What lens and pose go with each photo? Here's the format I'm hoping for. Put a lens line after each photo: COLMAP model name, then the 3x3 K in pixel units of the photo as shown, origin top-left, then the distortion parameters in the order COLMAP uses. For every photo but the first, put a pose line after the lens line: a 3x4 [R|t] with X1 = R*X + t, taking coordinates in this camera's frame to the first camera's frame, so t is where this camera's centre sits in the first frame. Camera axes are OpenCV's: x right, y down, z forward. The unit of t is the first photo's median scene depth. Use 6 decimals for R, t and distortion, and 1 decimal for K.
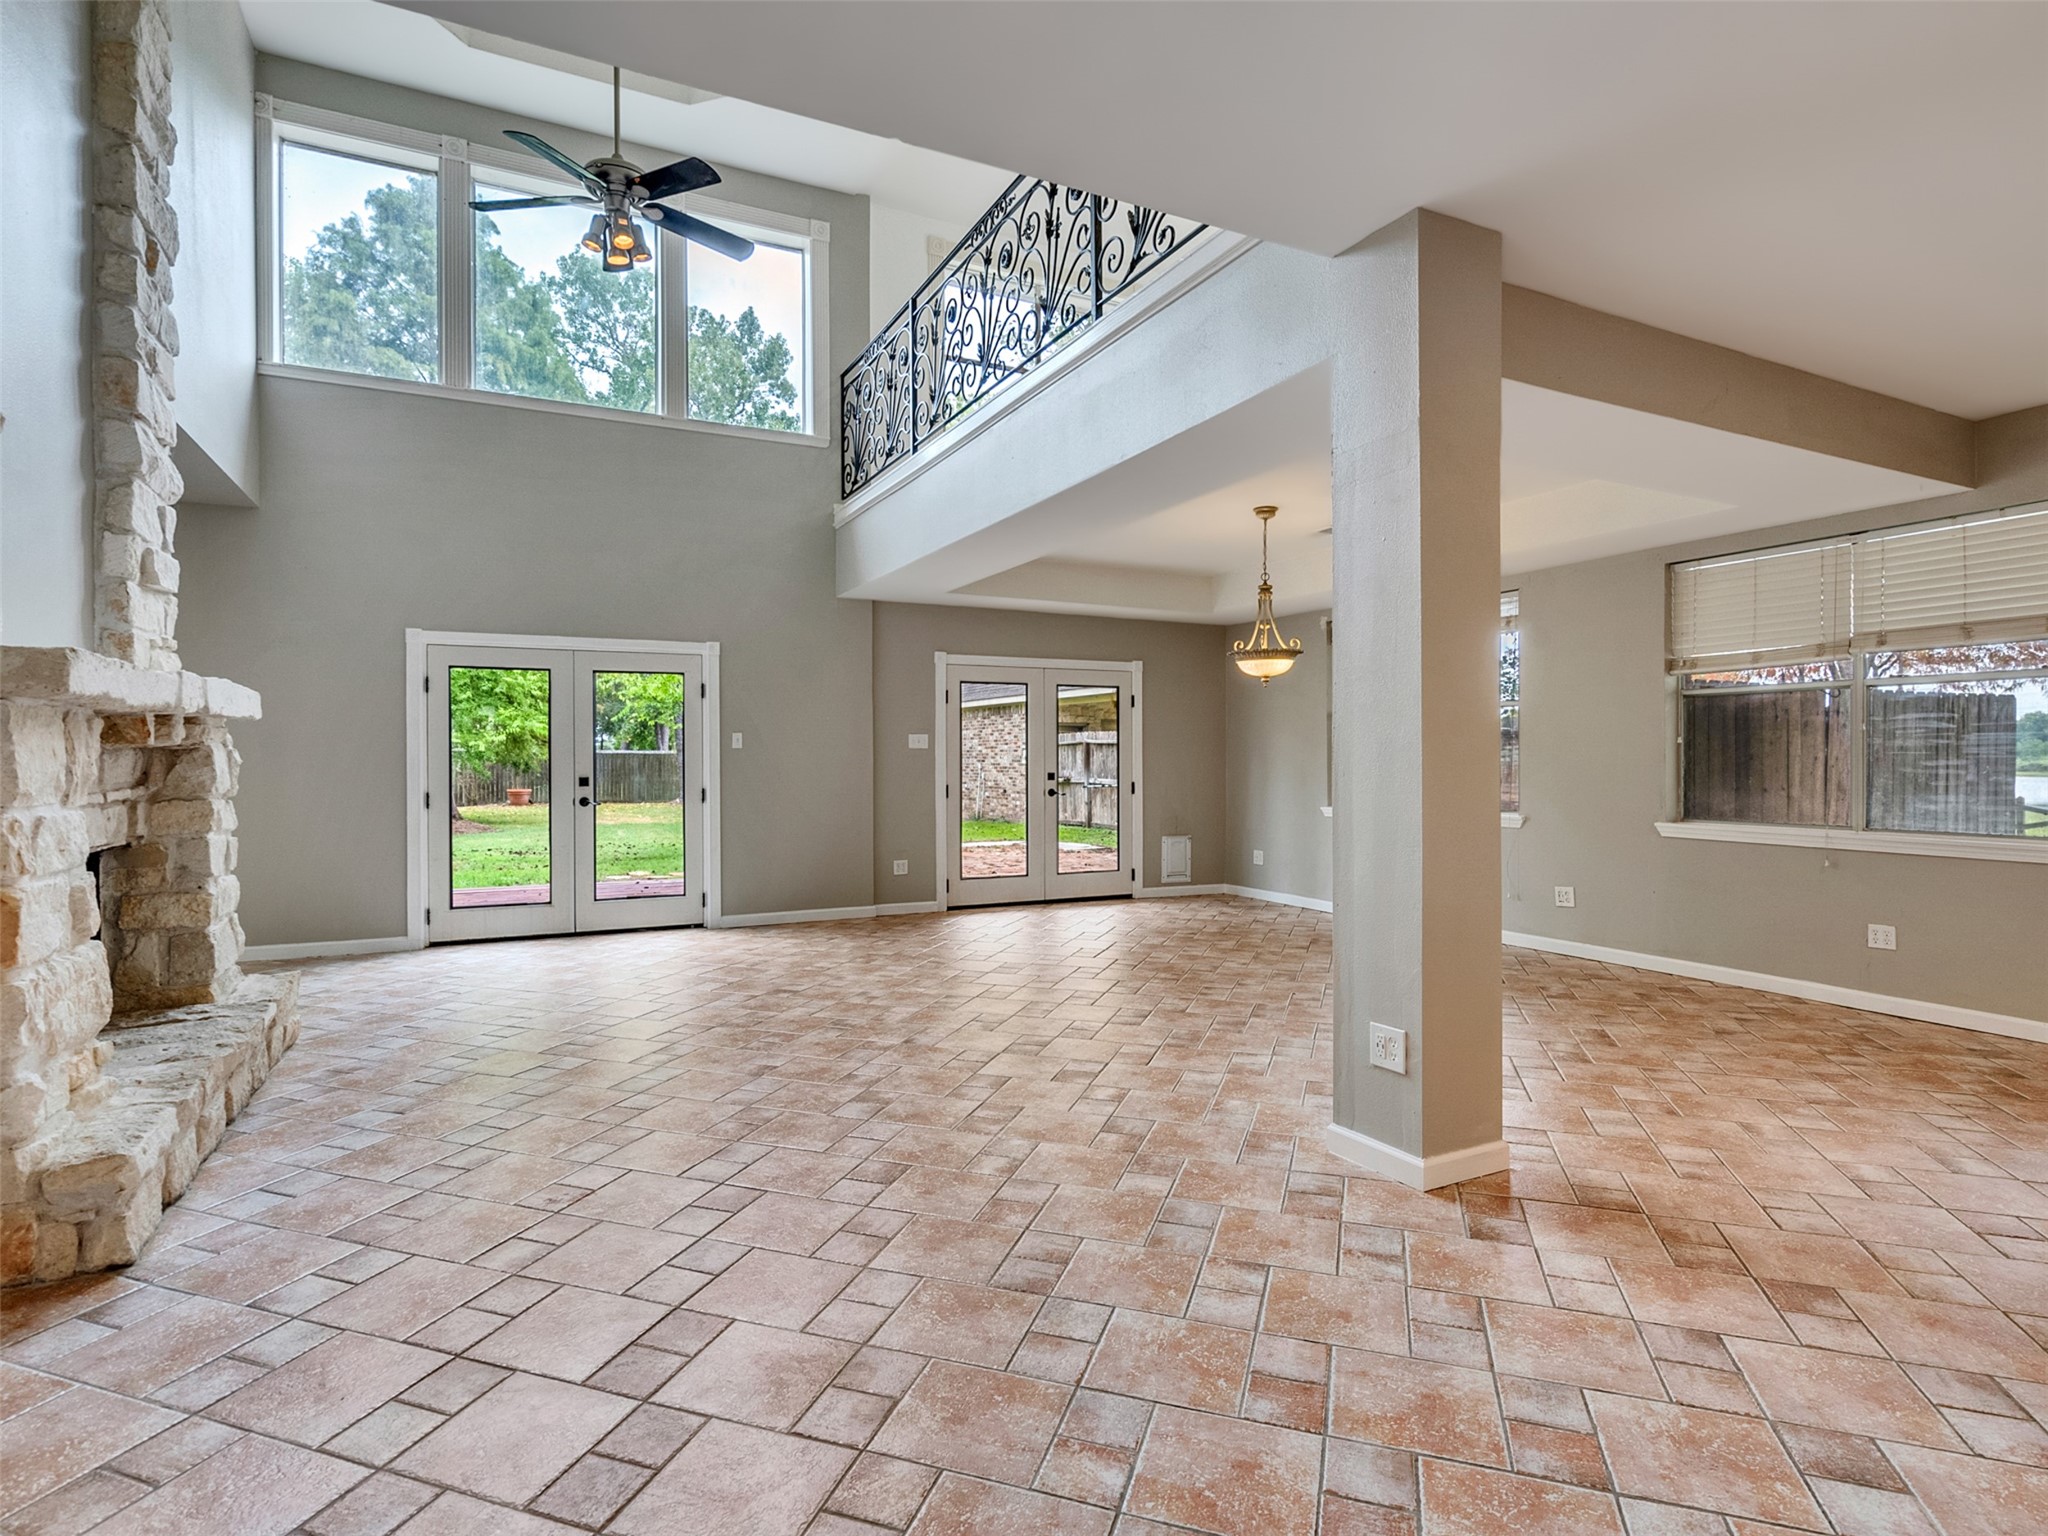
lens RADIAL K [[1049.1, 0, 1010.1], [0, 1049.1, 761.0], [0, 0, 1]] dist [-0.005409, 0.002668]
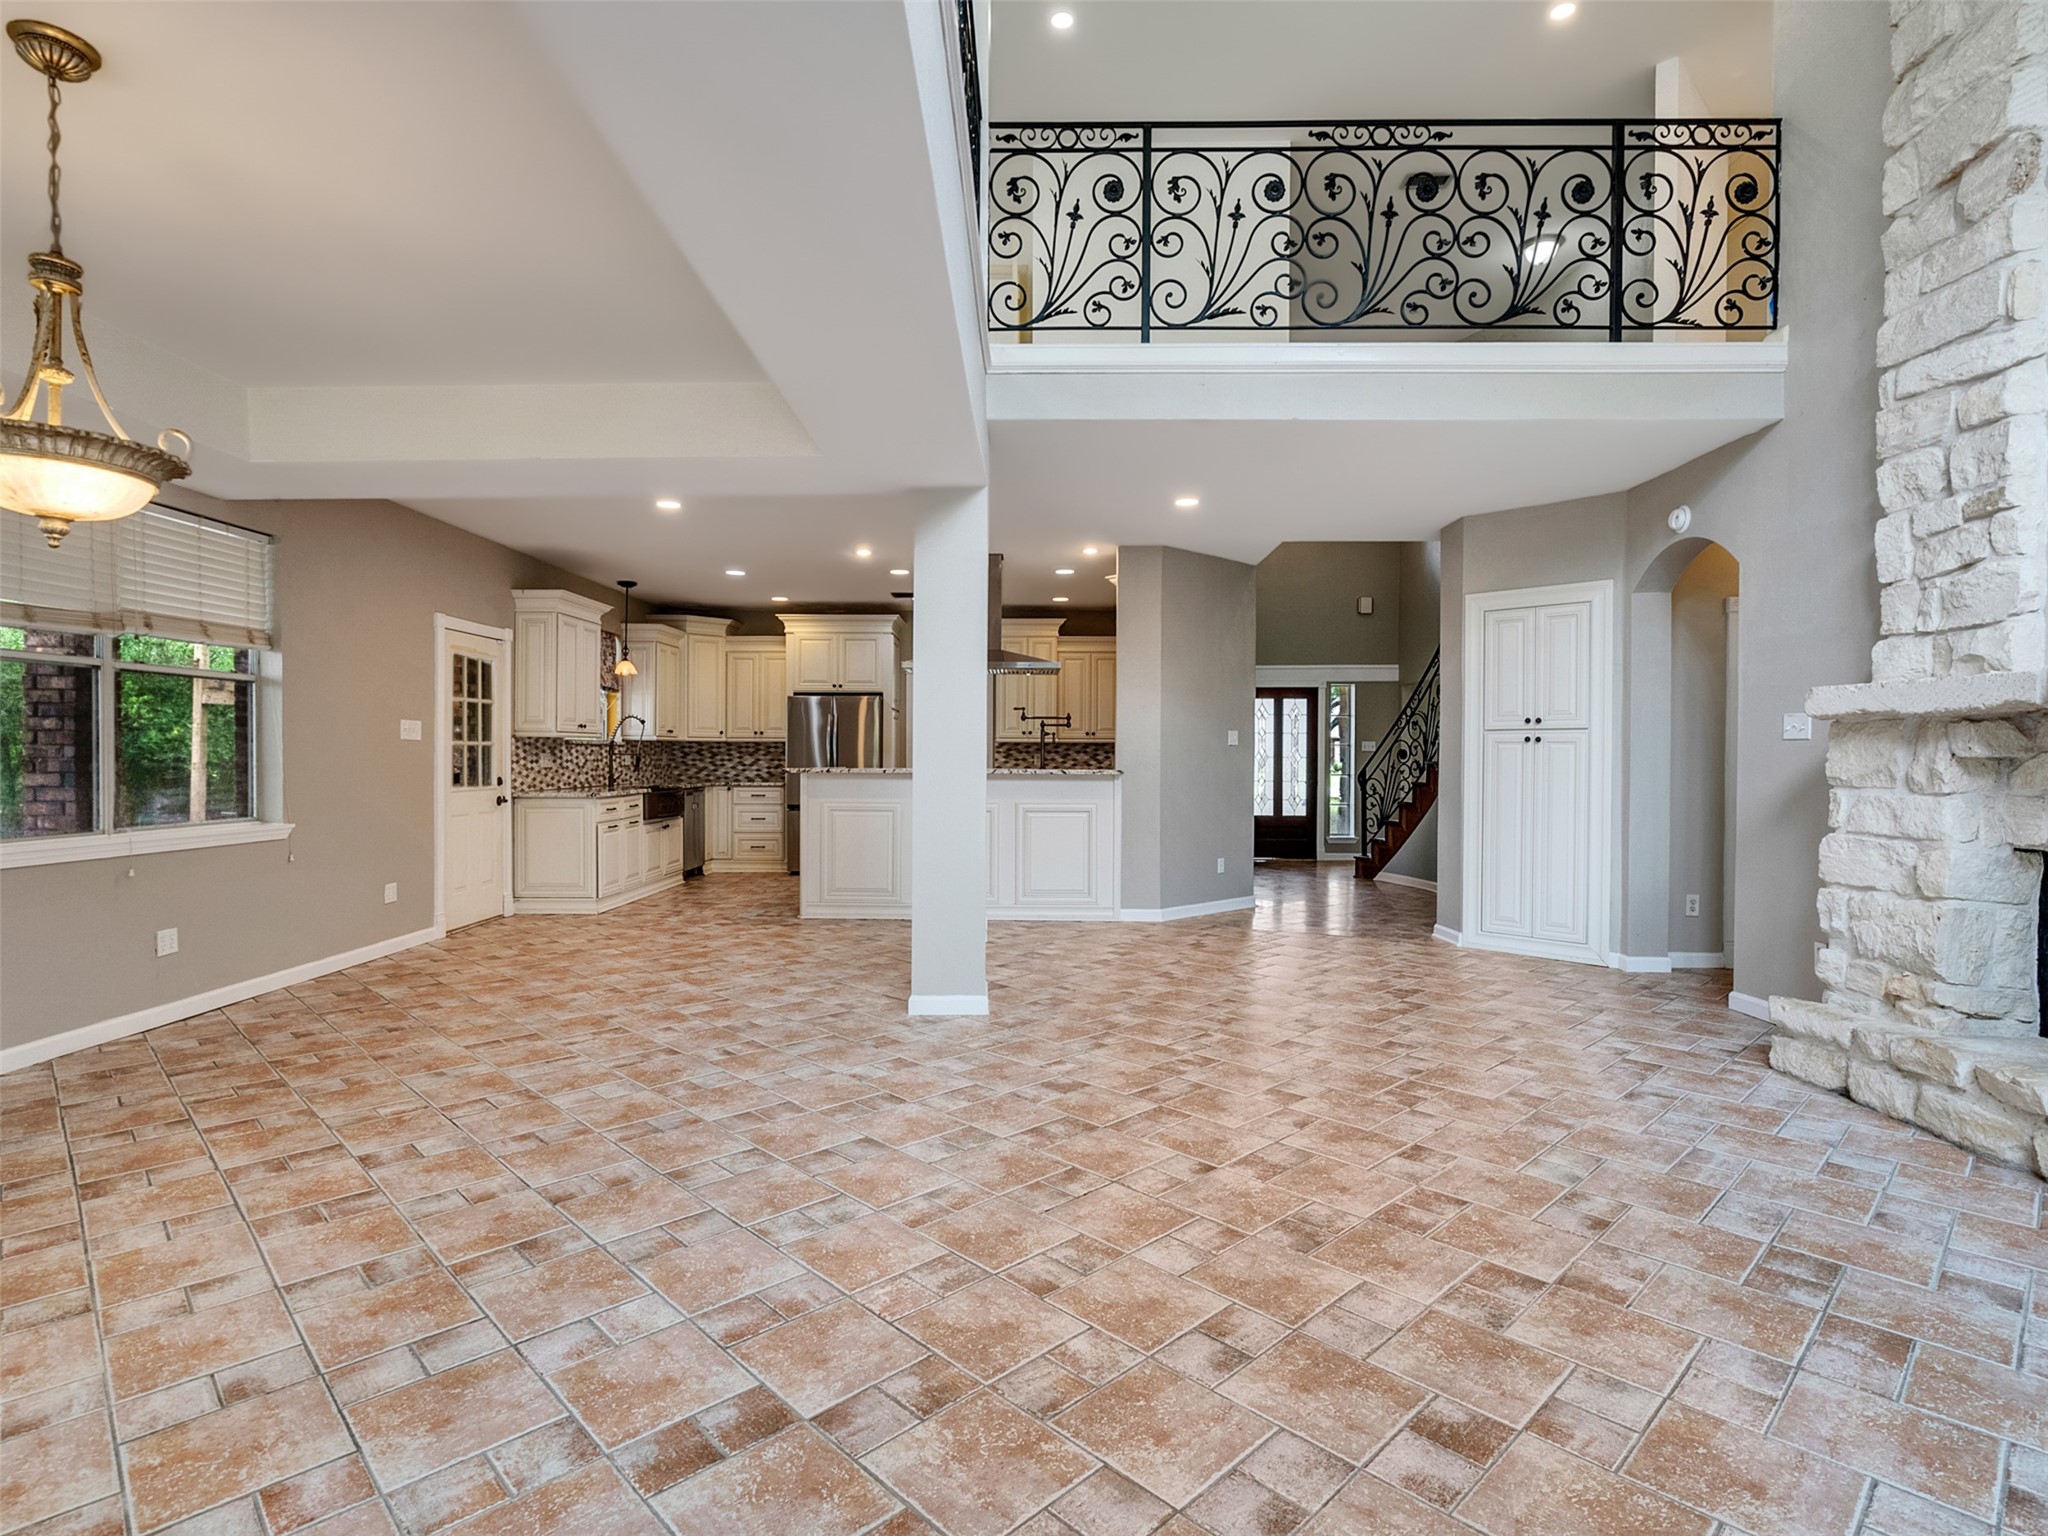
lens RADIAL K [[1049.1, 0, 1007.2], [0, 1049.1, 769.4], [0, 0, 1]] dist [-0.005409, 0.002668]
pose [[-0.889341, -0.009120, 0.457153, -0.299642], [-0.002003, 0.999869, 0.016051, -0.002831], [-0.457240, 0.013359, -0.889243, 1.711247]]
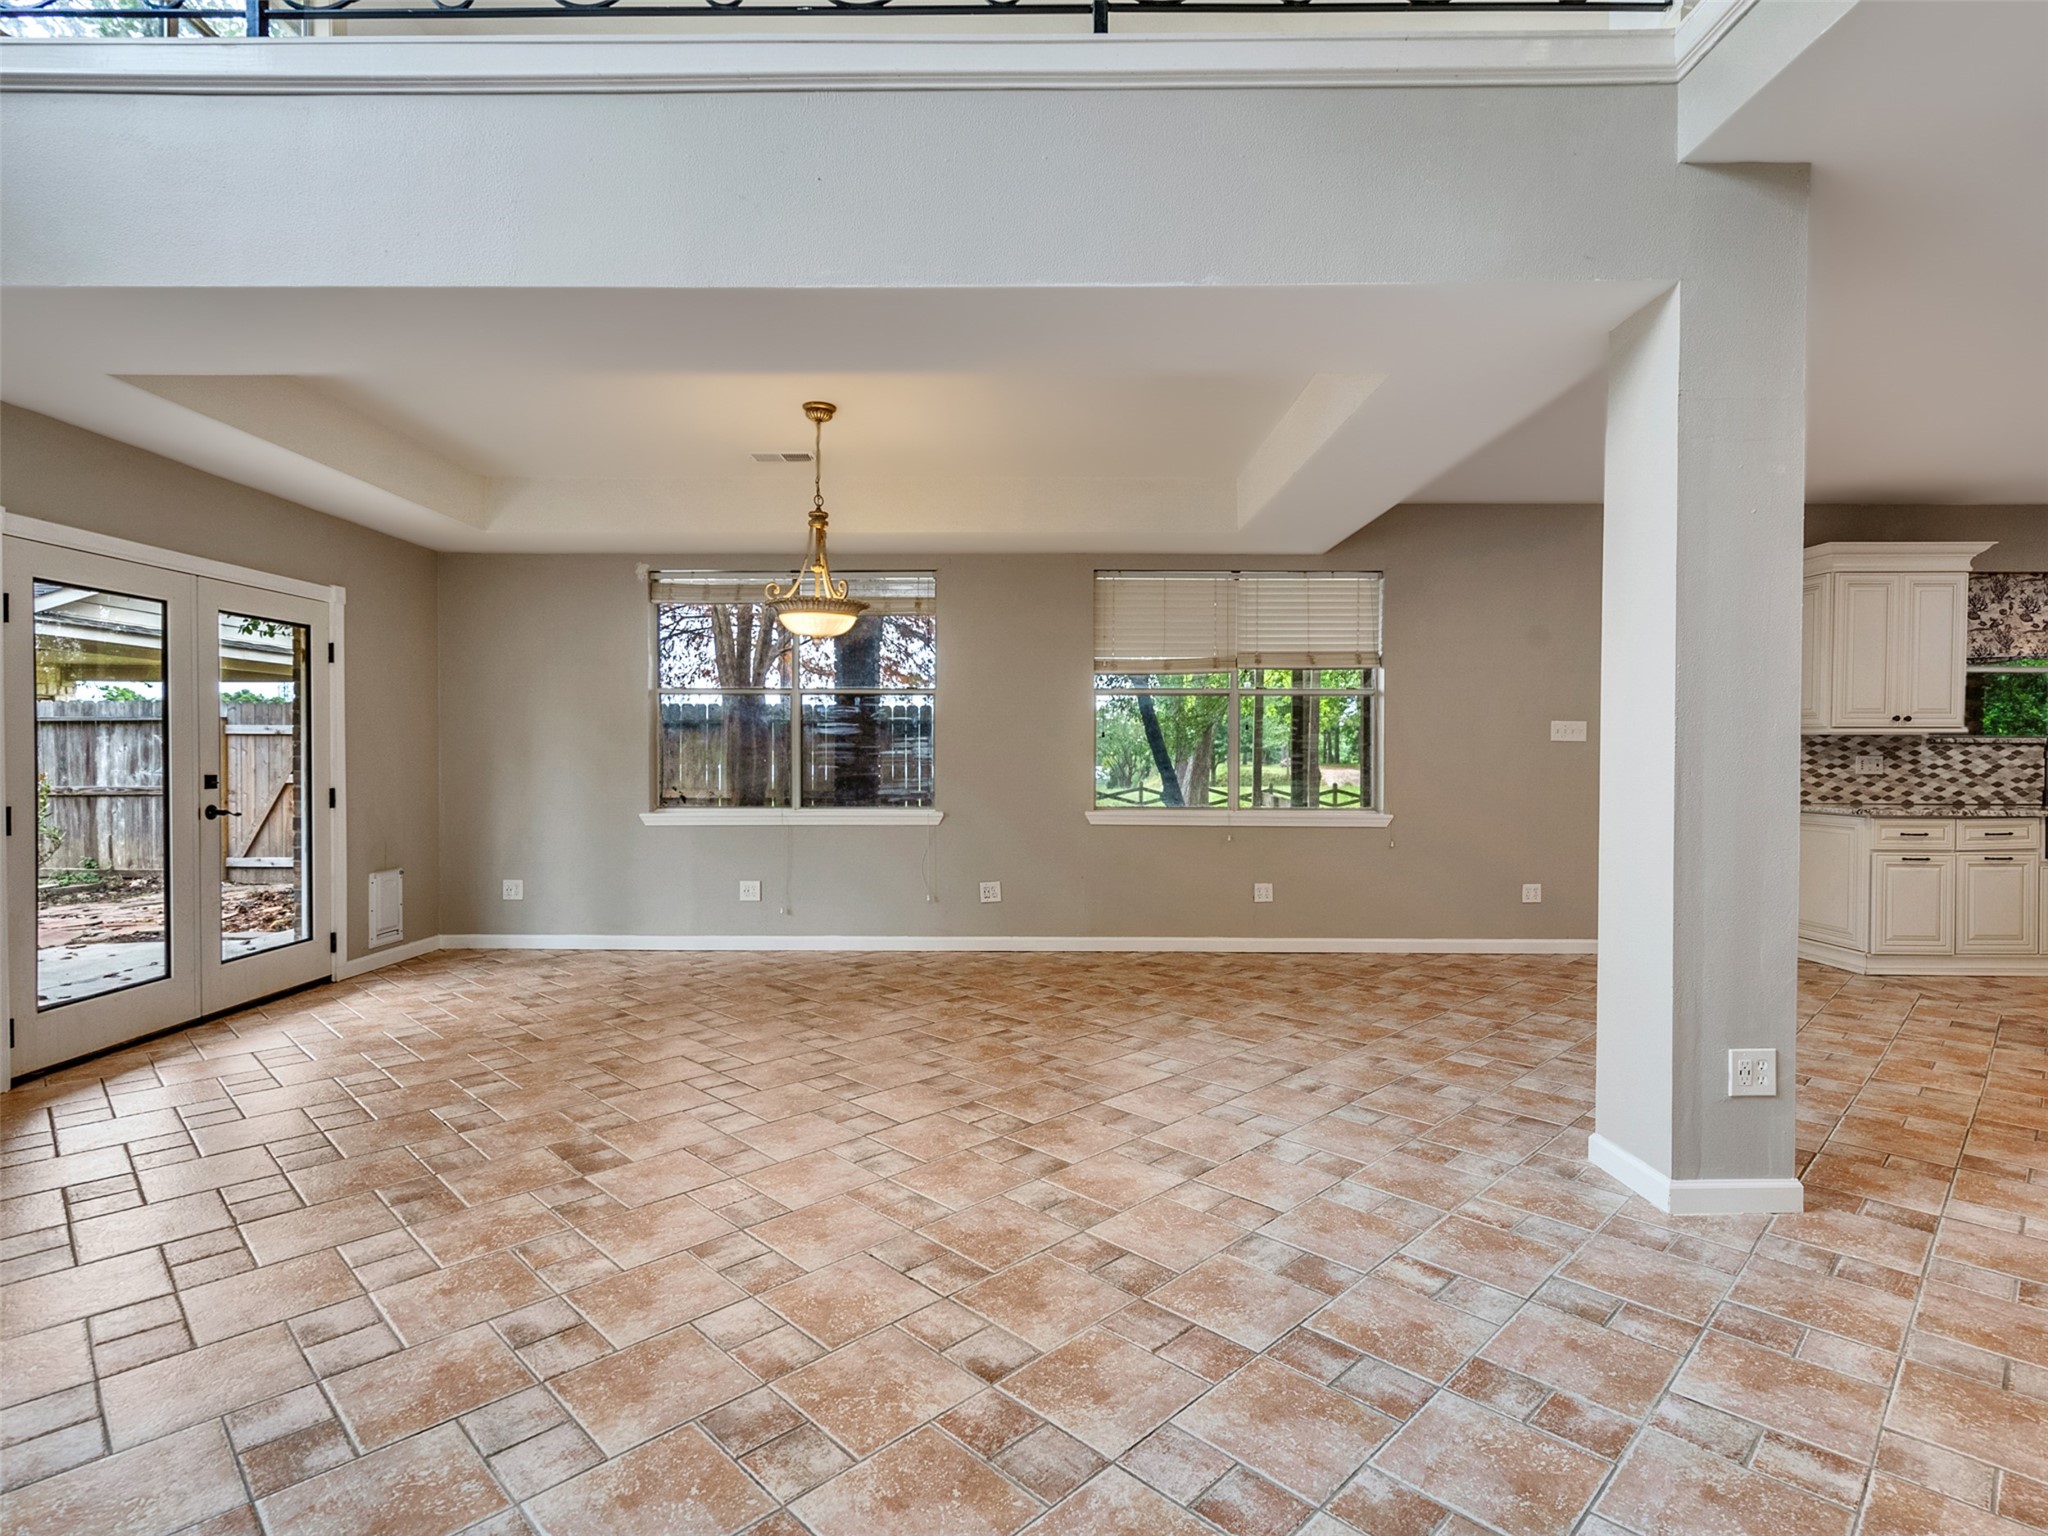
lens RADIAL K [[1049.1, 0, 1008.3], [0, 1049.1, 769.5], [0, 0, 1]] dist [-0.005409, 0.002668]
pose [[0.448378, -0.012404, 0.893758, -0.509632], [-0.002104, 0.999886, 0.014933, -0.000102], [-0.893842, -0.008576, 0.448301, 0.814007]]
